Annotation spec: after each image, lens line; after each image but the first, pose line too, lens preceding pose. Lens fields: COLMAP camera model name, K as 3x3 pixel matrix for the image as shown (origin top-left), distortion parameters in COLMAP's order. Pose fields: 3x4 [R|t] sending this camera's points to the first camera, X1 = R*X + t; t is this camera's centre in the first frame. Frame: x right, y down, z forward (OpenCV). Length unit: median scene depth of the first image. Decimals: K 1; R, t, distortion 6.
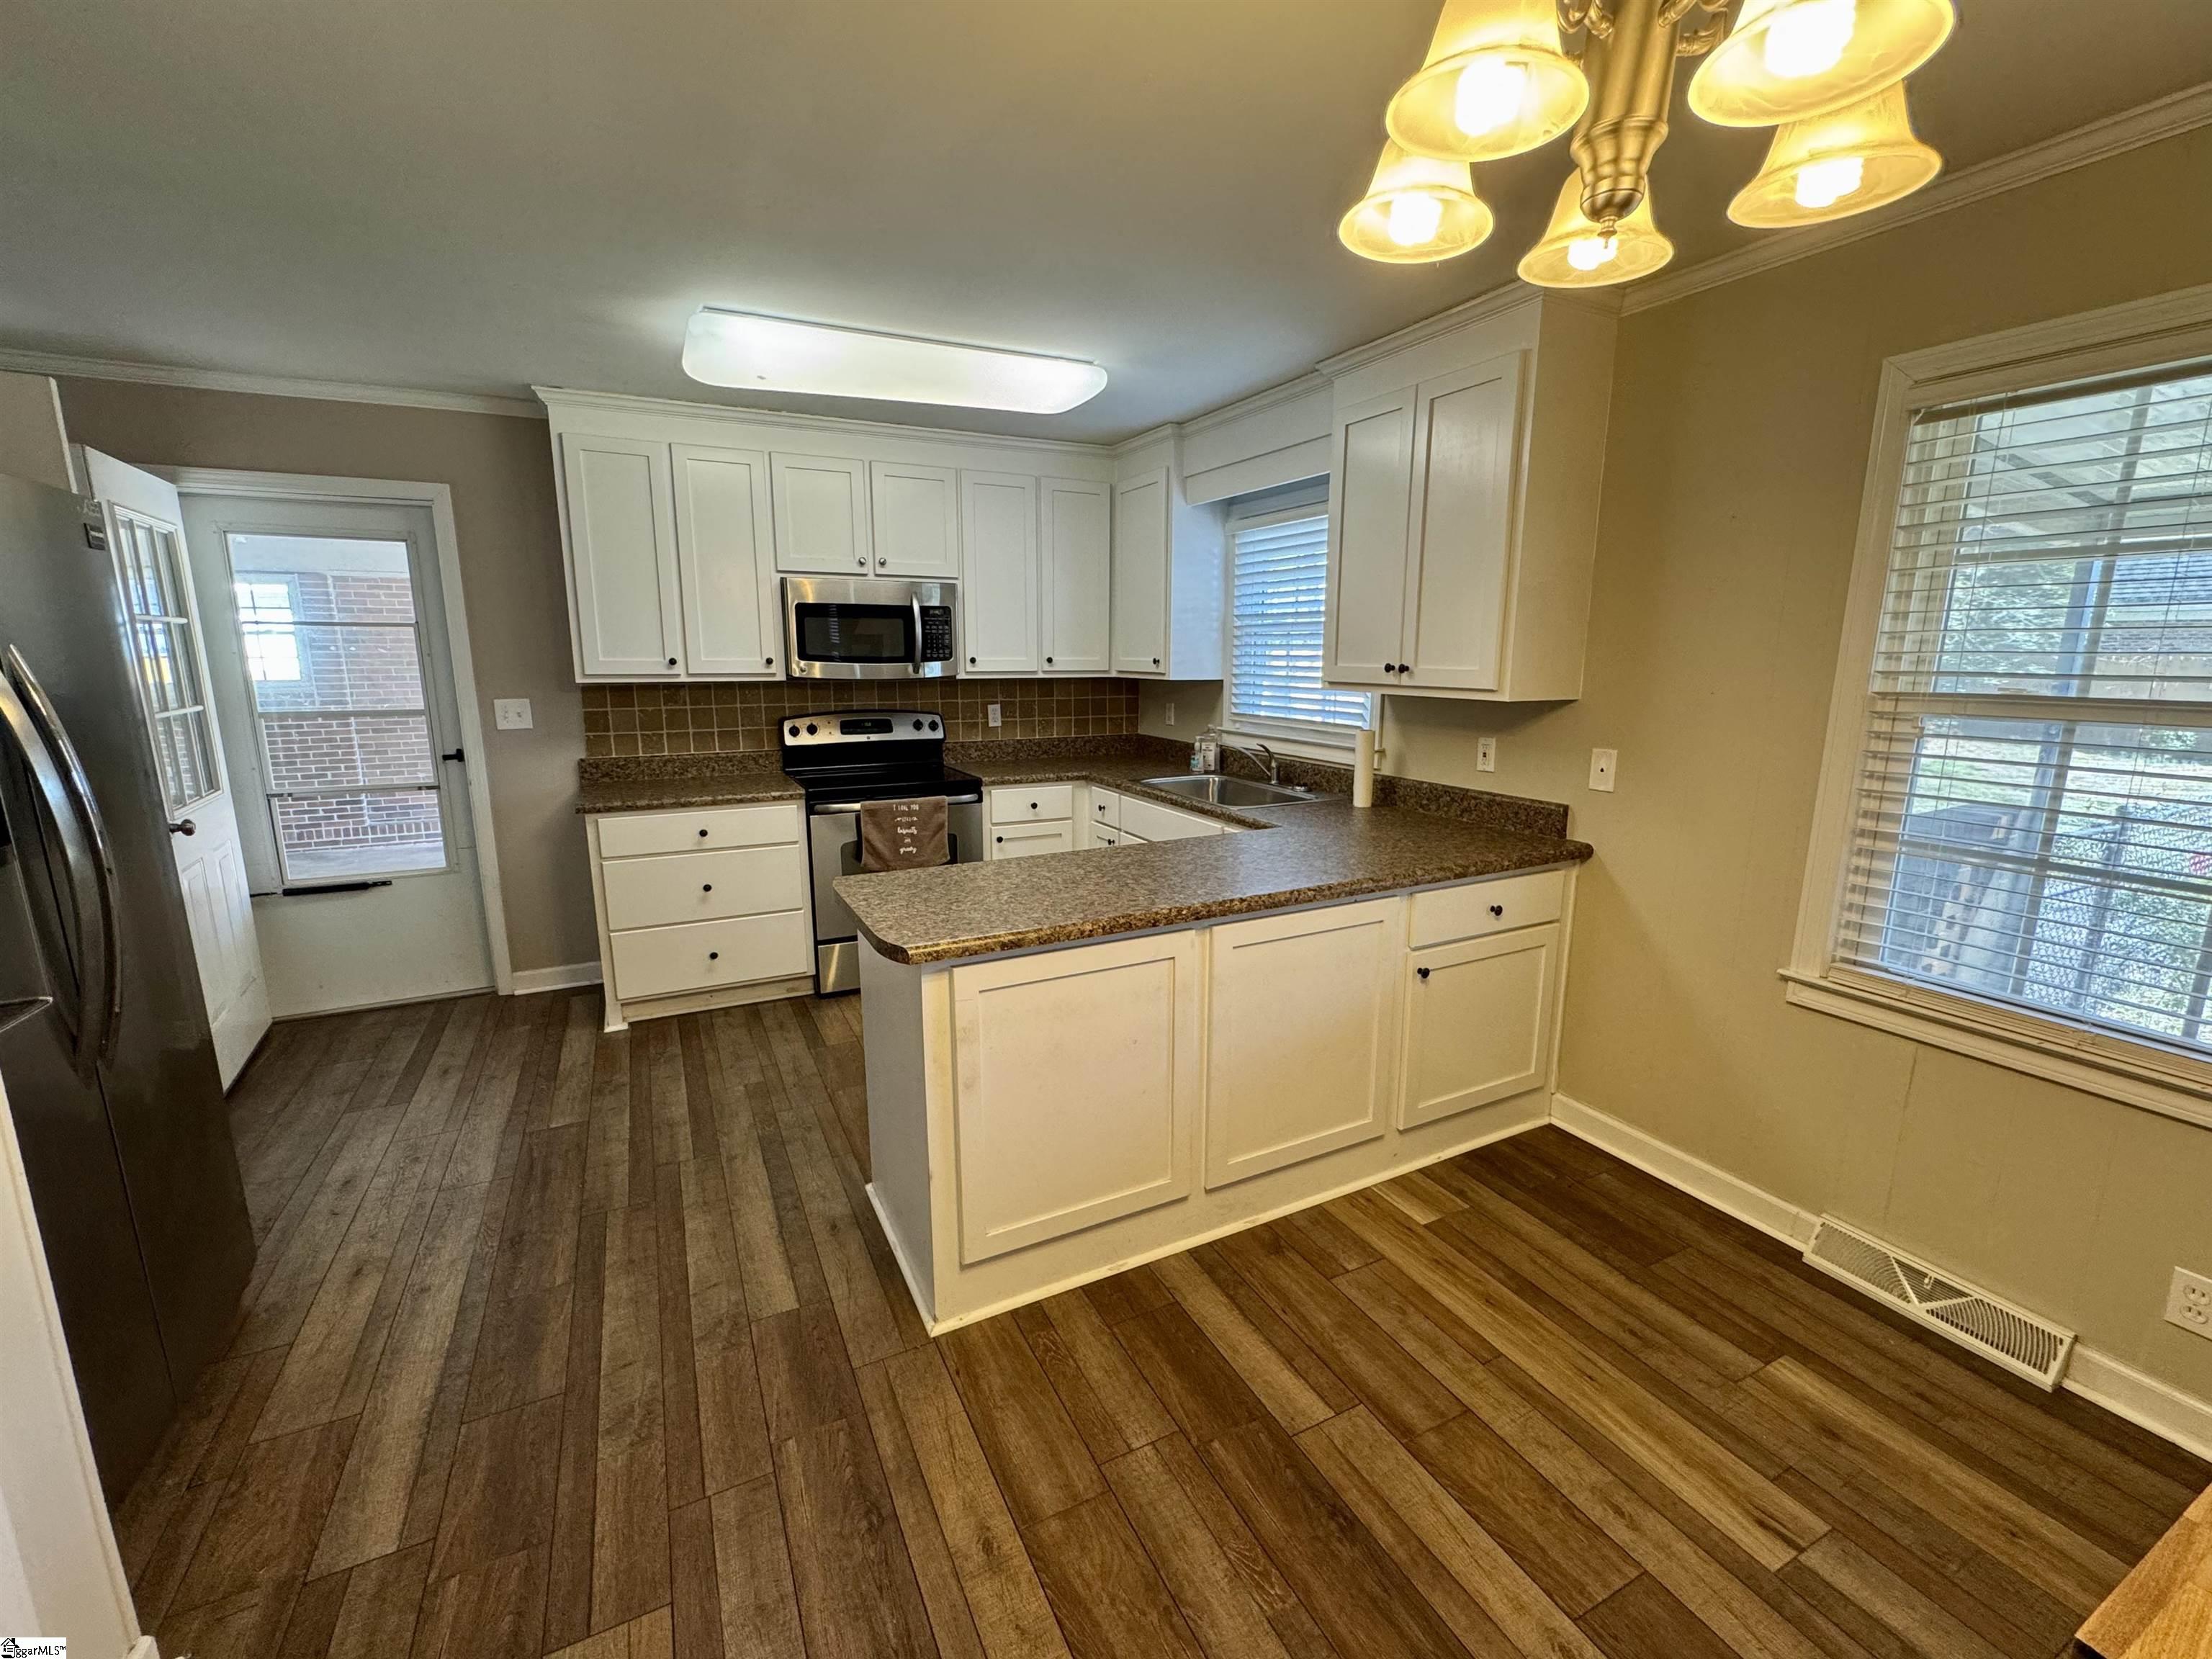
lens RADIAL K [[903.1, 0, 1101.5], [0, 903.1, 823.8], [0, 0, 1]] dist [0.000223, 0.000008]
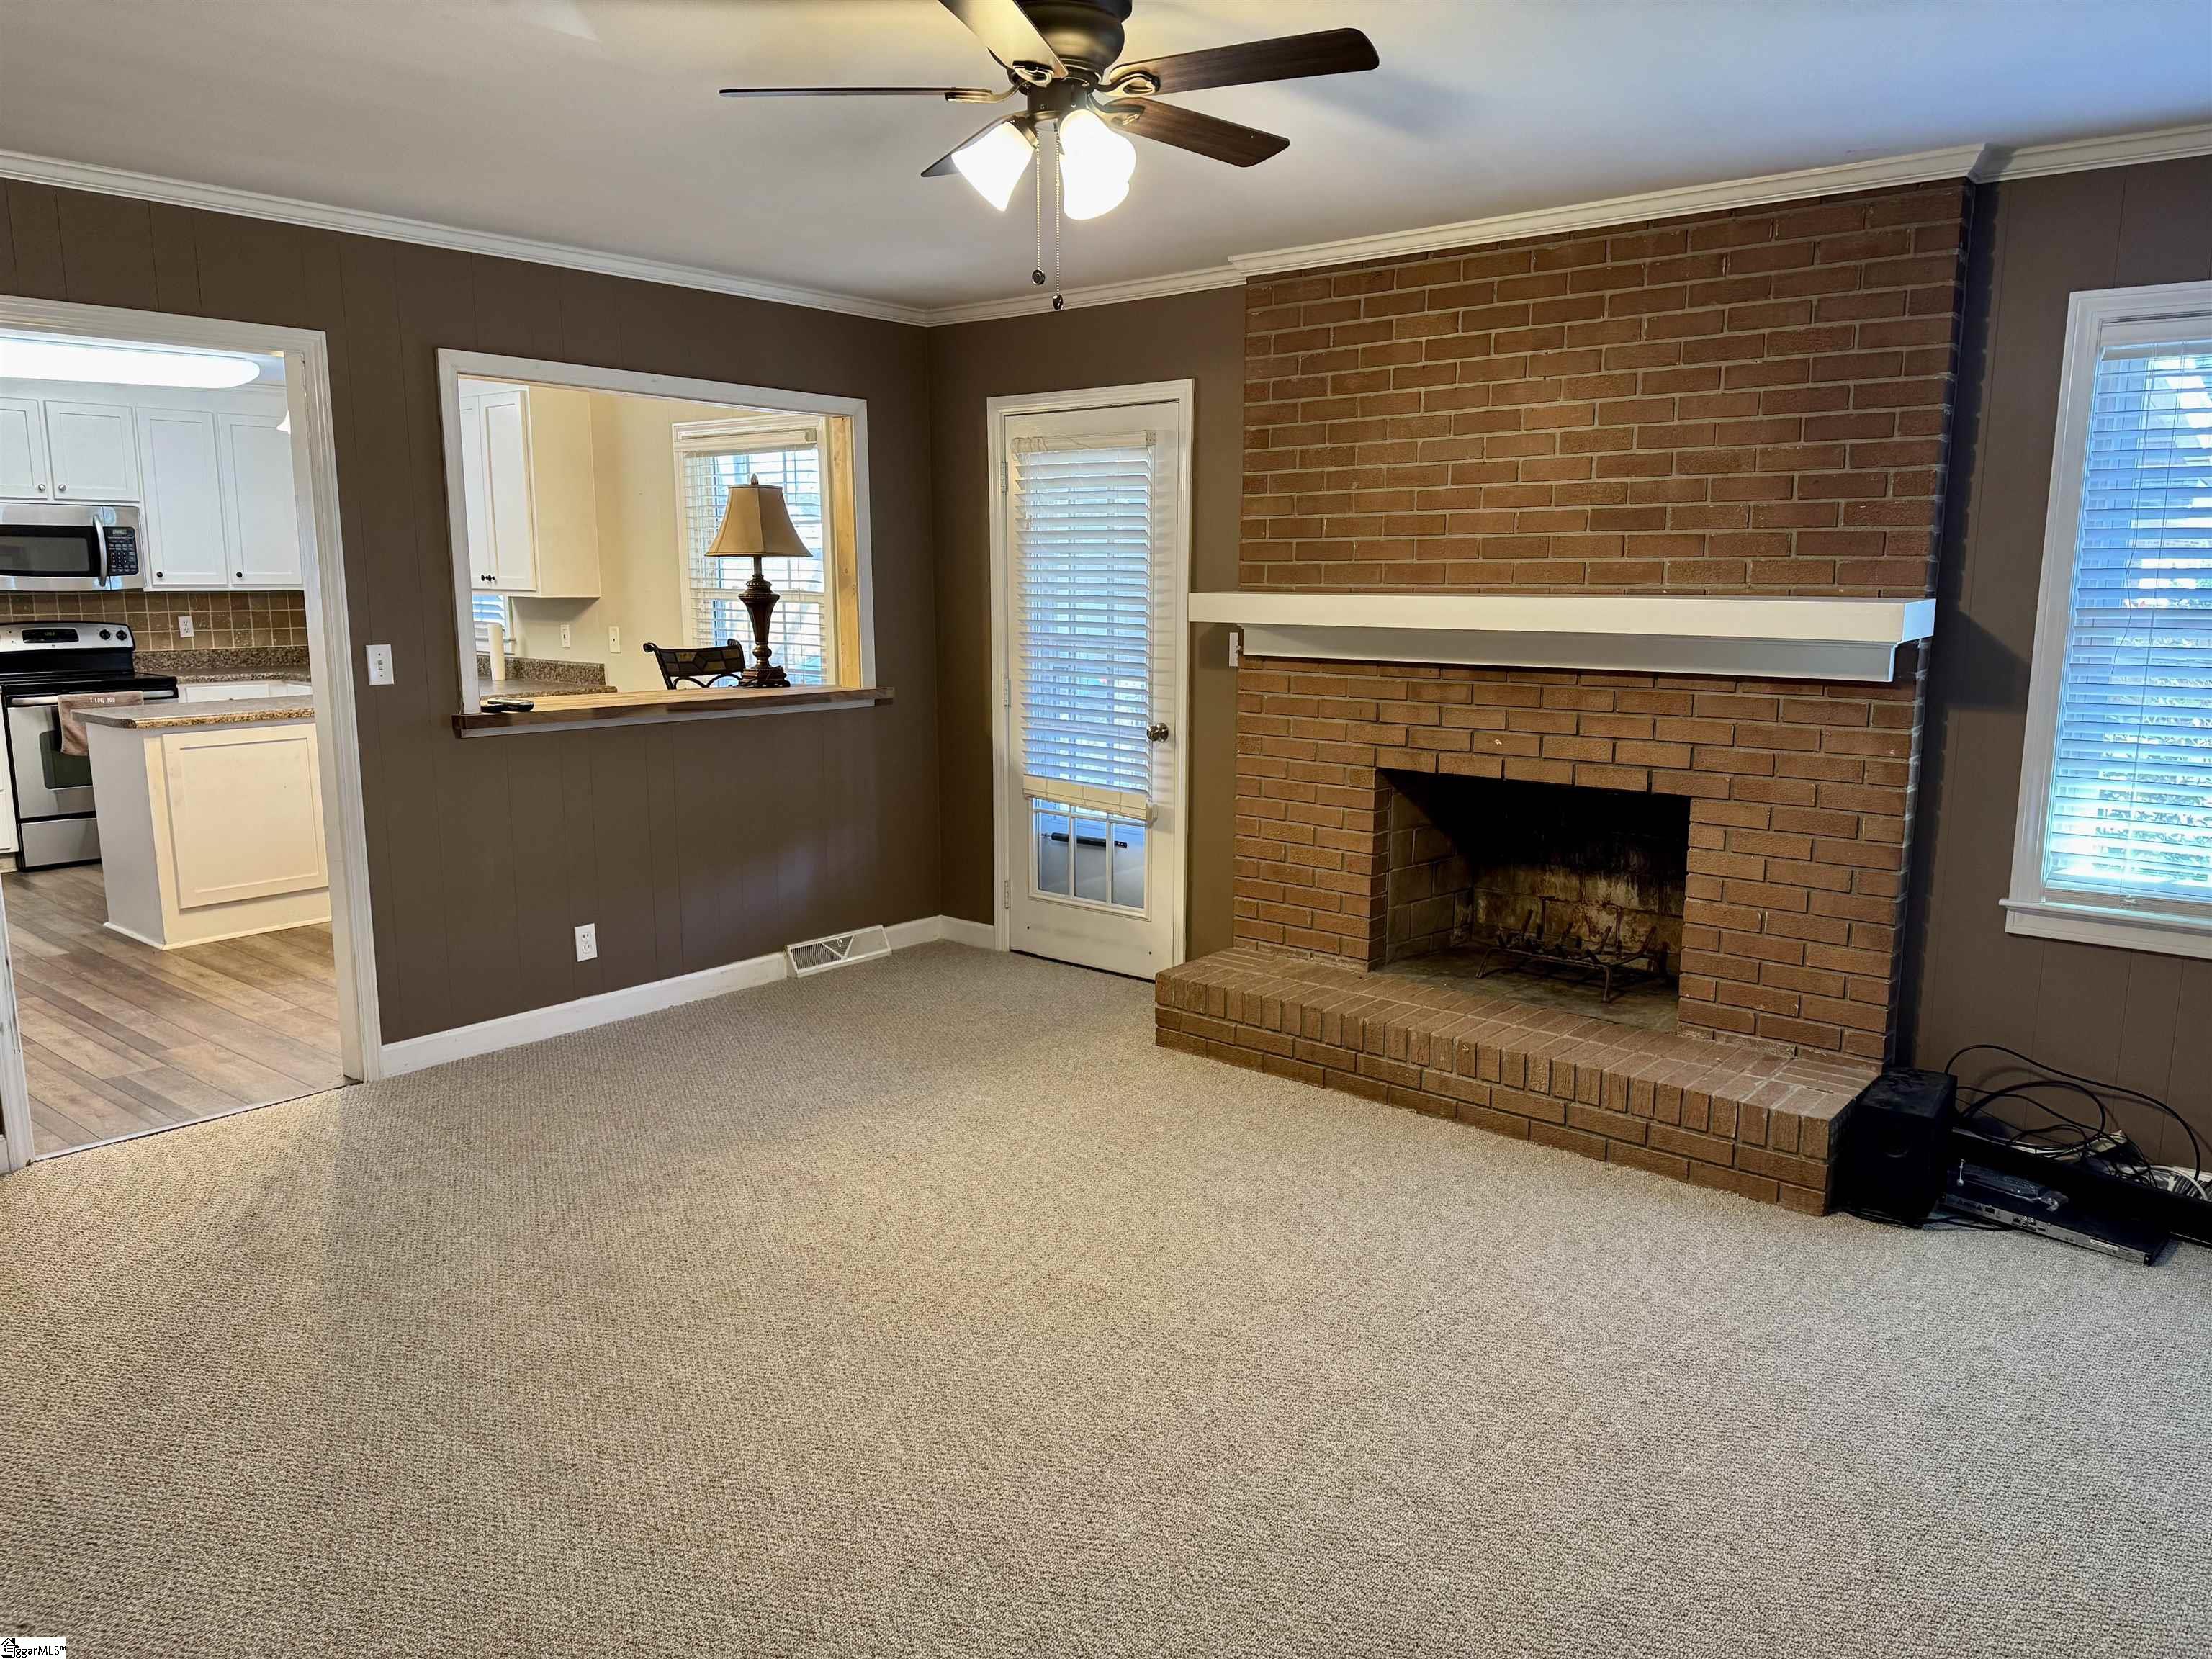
lens RADIAL K [[1553.1, 0, 1106.0], [0, 1553.1, 838.7], [0, 0, 1]] dist [0.013124, -0.013127]
pose [[0.918555, -0.066744, 0.389619, 0.169059], [0.073654, 0.997280, -0.002803, 0.249225], [-0.388372, 0.031271, 0.920972, -1.285692]]
